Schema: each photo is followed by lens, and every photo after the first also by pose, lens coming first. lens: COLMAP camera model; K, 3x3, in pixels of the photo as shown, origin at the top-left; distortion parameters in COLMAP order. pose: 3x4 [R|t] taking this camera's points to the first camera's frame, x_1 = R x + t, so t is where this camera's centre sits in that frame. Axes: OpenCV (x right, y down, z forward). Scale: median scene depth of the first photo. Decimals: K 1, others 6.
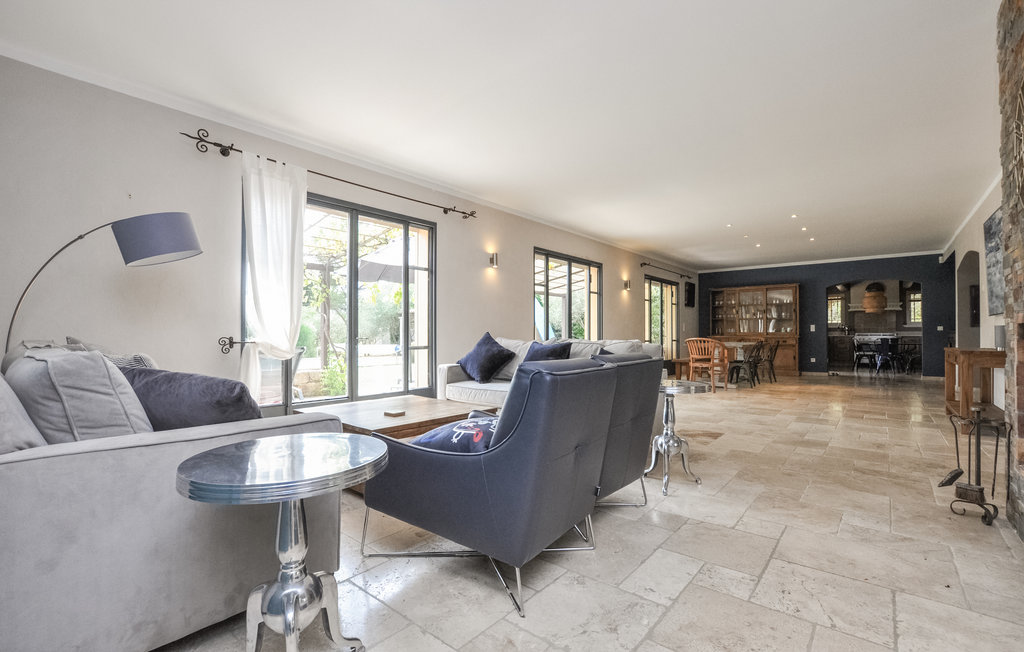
lens RADIAL K [[469.4, 0, 512.0], [0, 469.4, 326.0], [0, 0, 1]] dist [-0.040011, 0.000222]
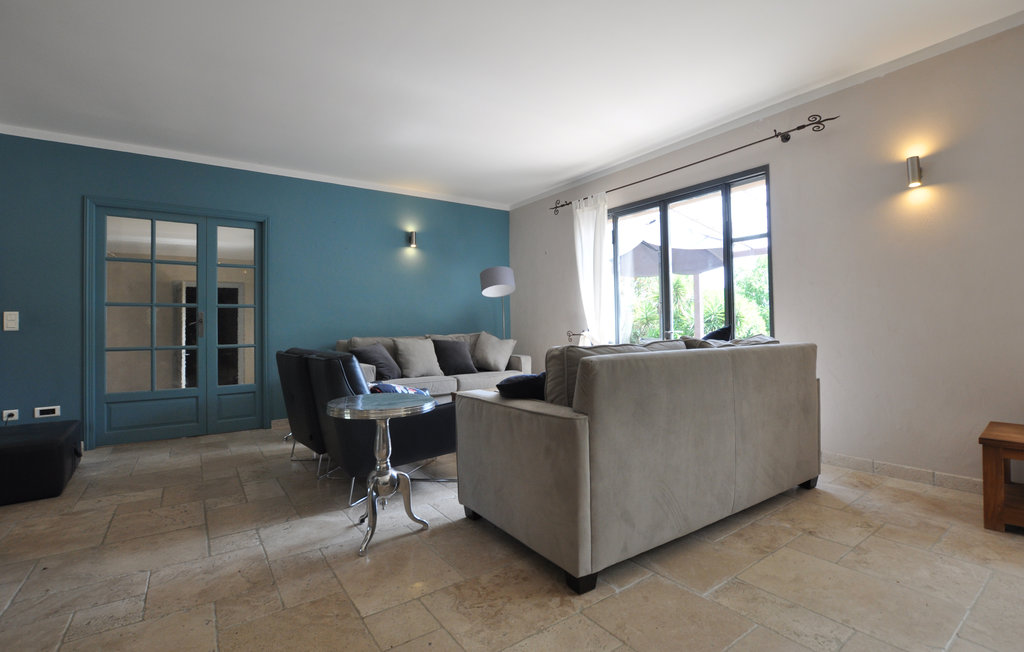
lens RADIAL K [[469.4, 0, 512.0], [0, 469.4, 326.0], [0, 0, 1]] dist [-0.040011, 0.000222]
pose [[-0.278756, -0.006718, -0.960339, 1.053270], [0.029496, 0.999444, -0.015553, 0.024458], [0.959909, -0.032662, -0.278403, 1.494180]]
